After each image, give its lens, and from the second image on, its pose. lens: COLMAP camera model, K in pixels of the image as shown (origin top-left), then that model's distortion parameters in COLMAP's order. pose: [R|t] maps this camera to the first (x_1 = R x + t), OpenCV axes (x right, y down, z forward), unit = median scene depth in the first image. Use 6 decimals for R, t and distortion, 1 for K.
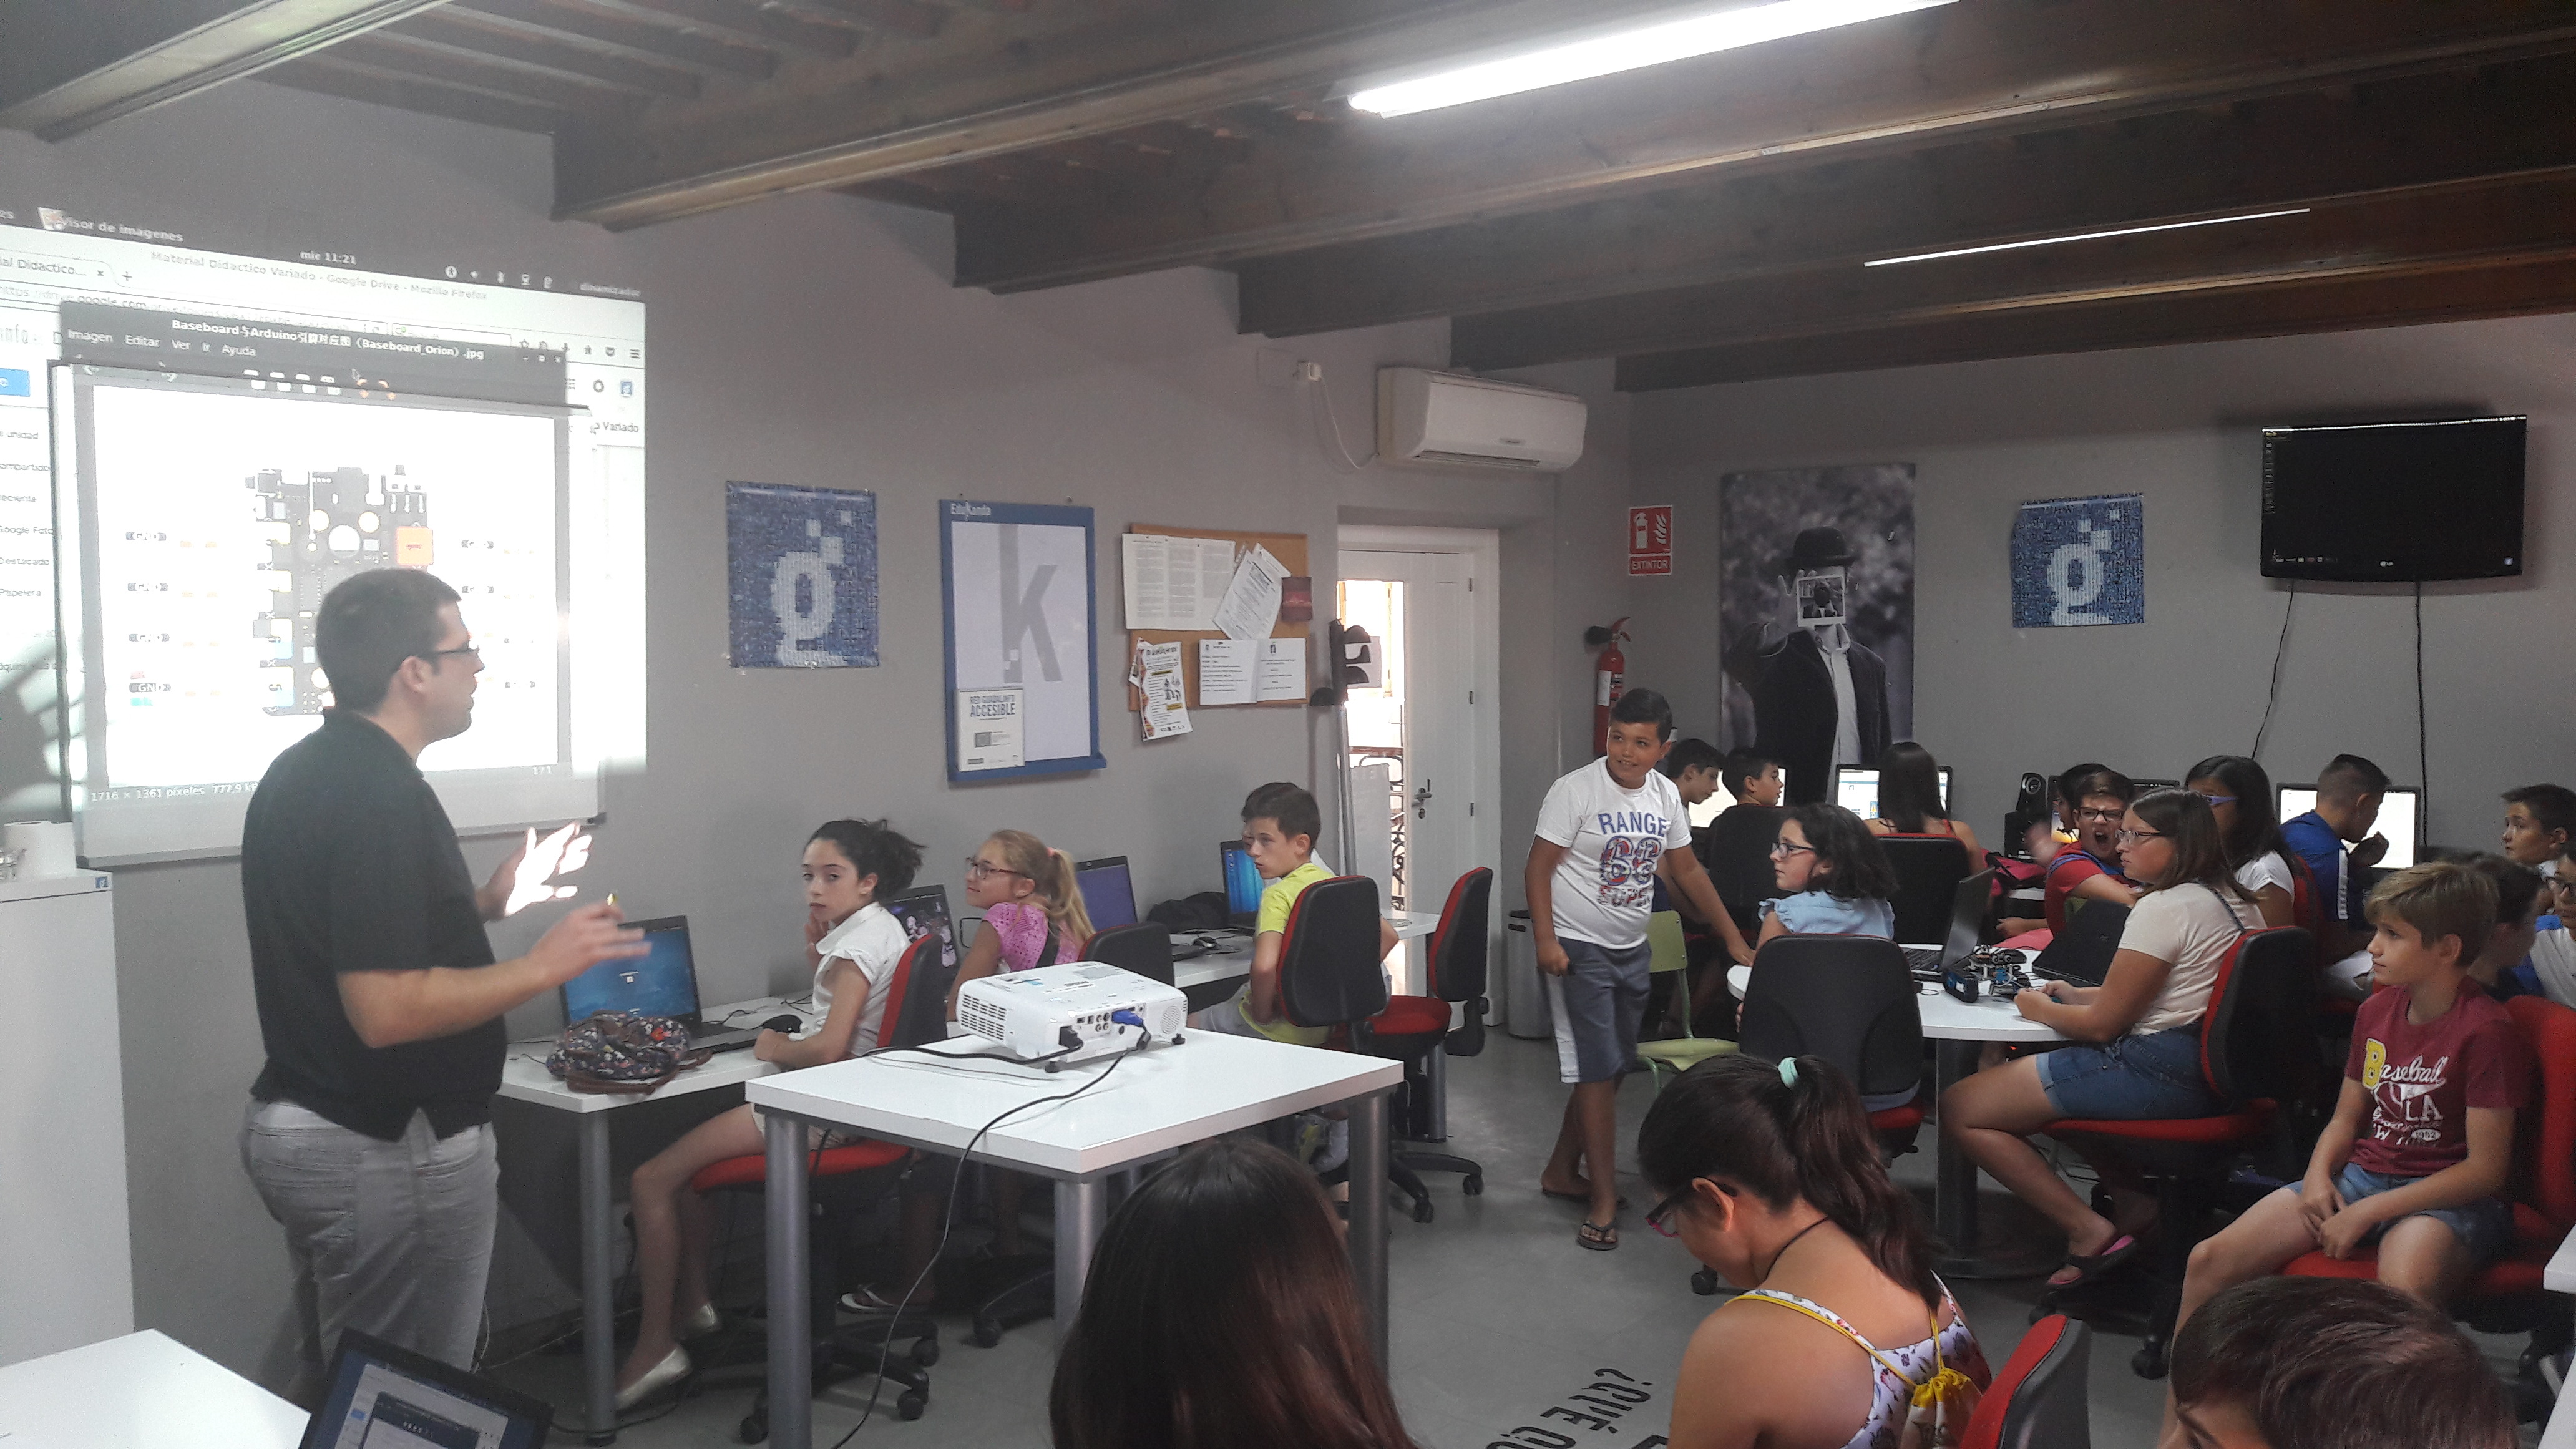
lens RADIAL K [[2028.9, 0, 1313.7], [0, 2028.9, 739.2], [0, 0, 1]] dist [0.145851, -0.385170]
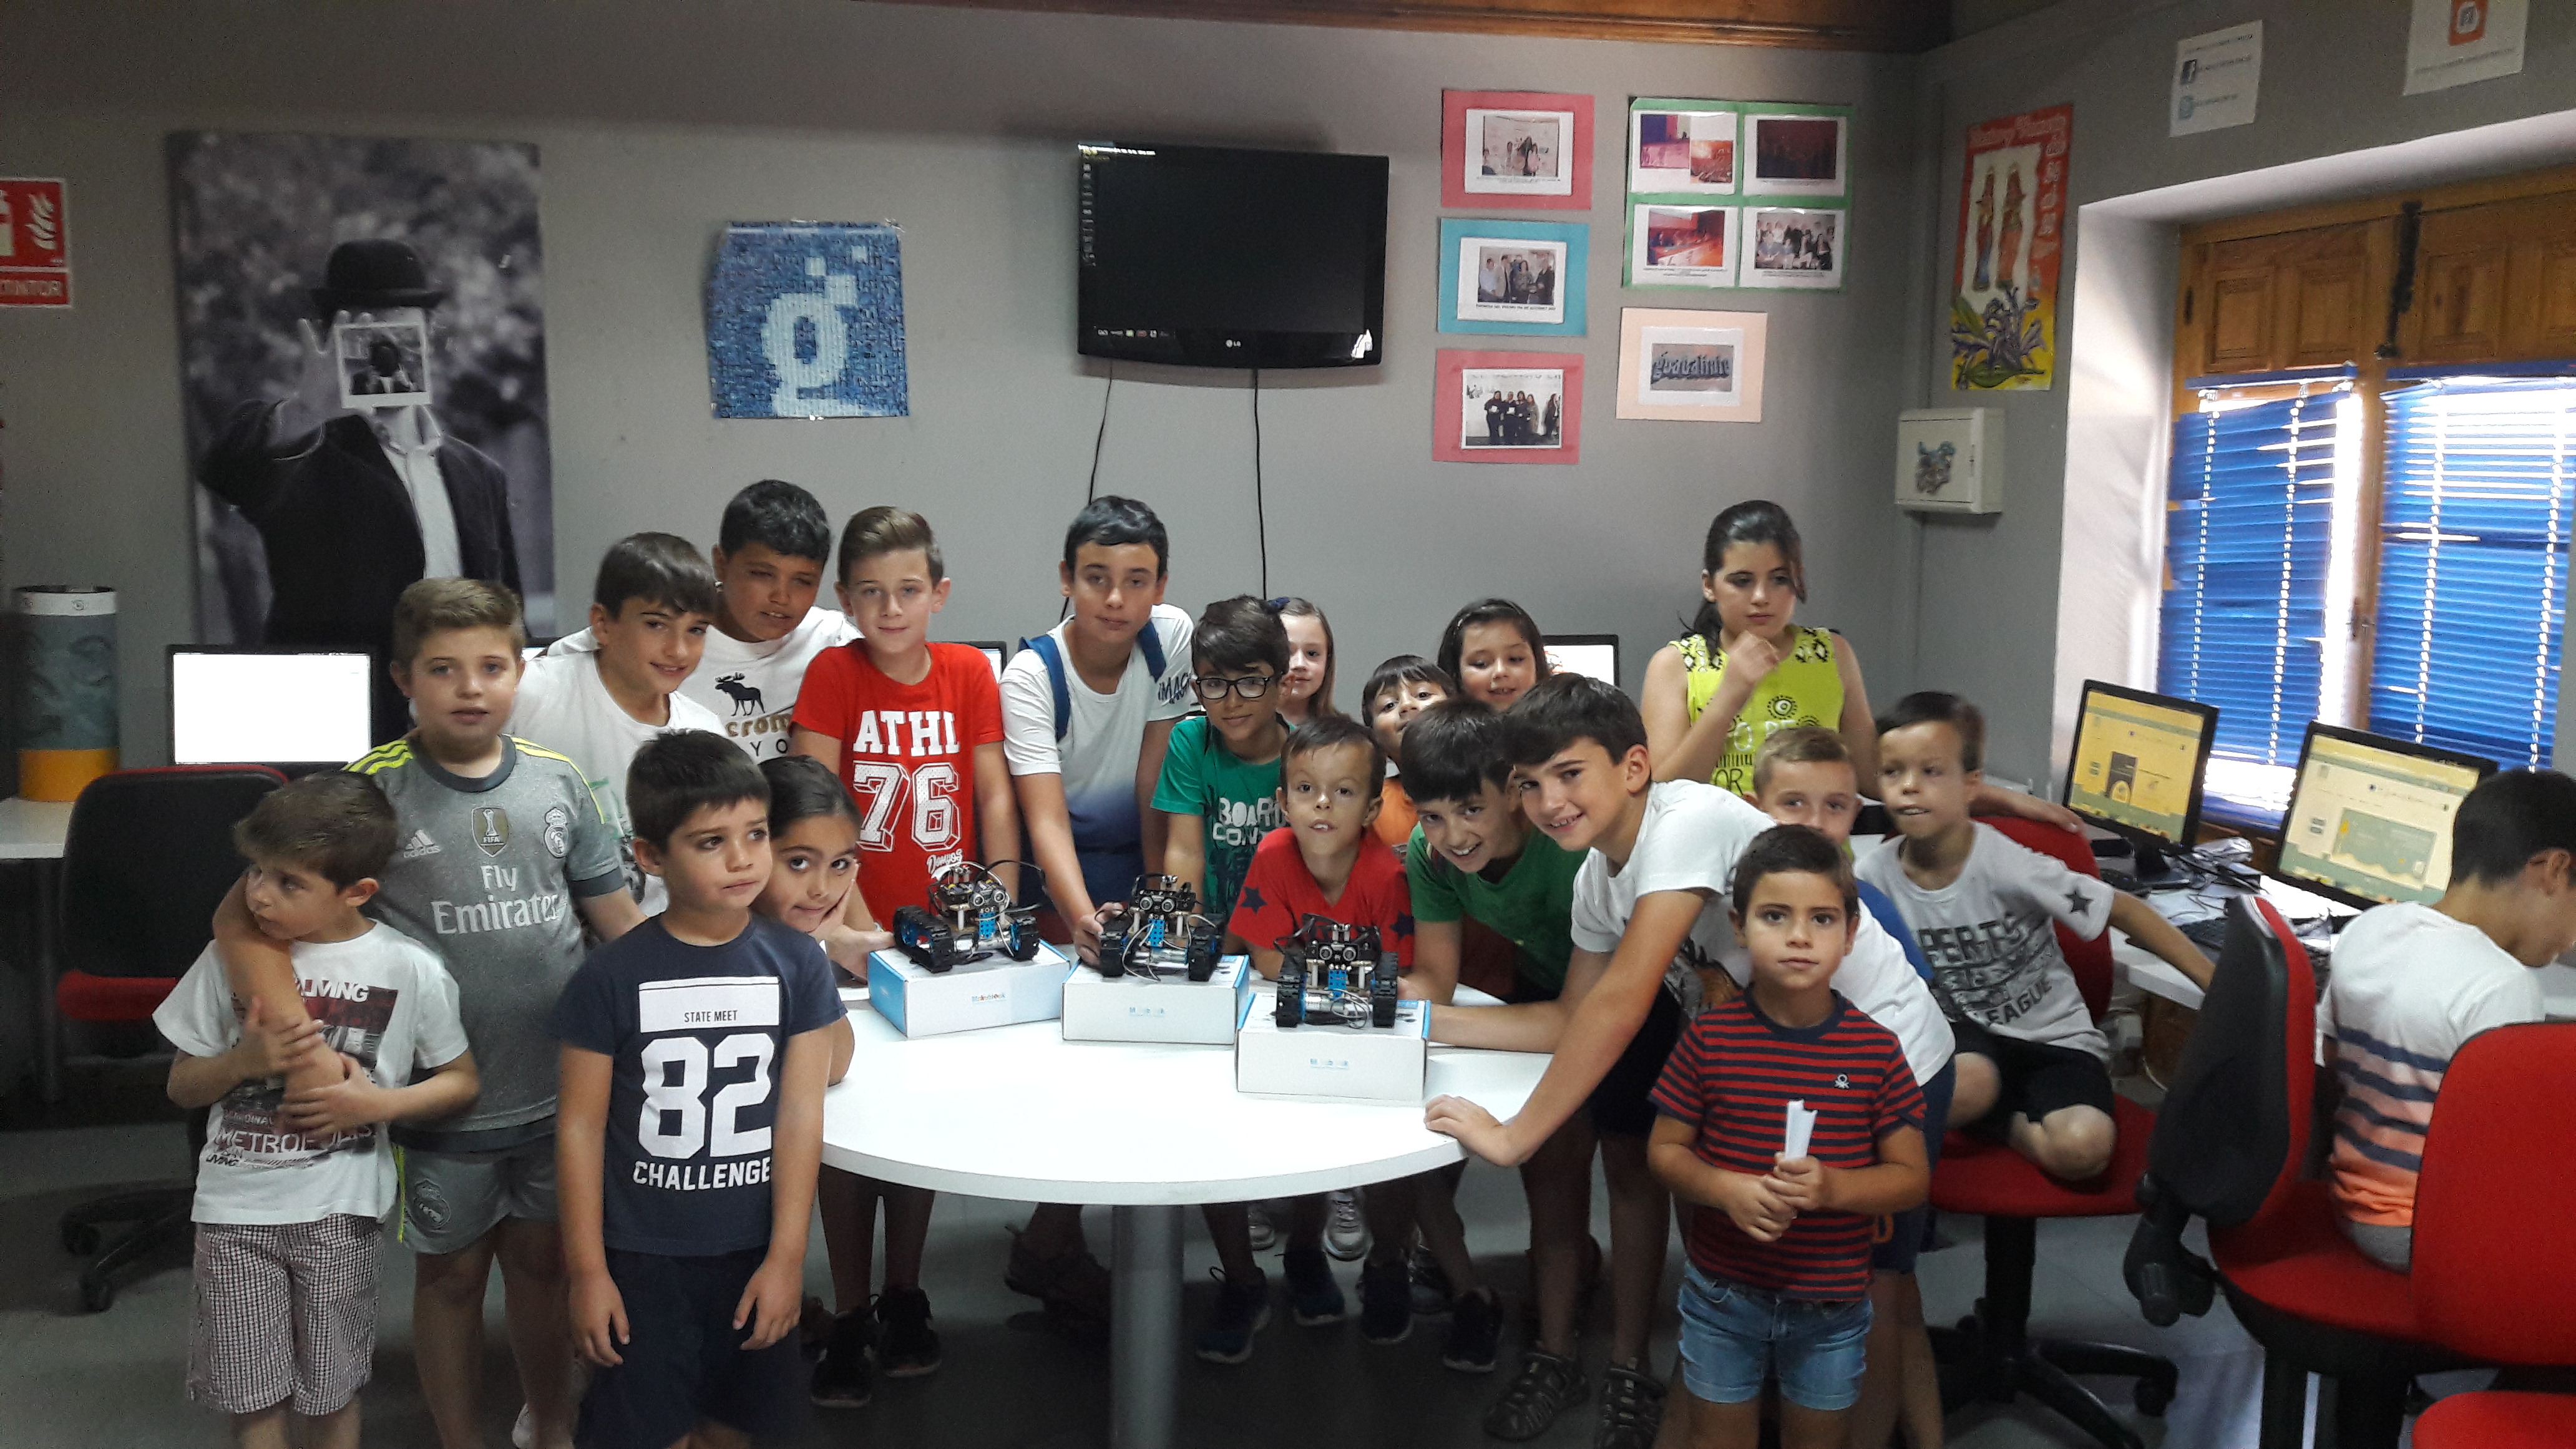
lens RADIAL K [[1958.1, 0, 1288.0], [0, 1958.1, 724.5], [0, 0, 1]] dist [-0.002936, -0.059344]
pose [[0.645472, -0.087642, 0.758739, -0.019524], [0.025481, 0.995313, 0.093291, -0.009961], [-0.763359, -0.040883, 0.644680, 0.419609]]
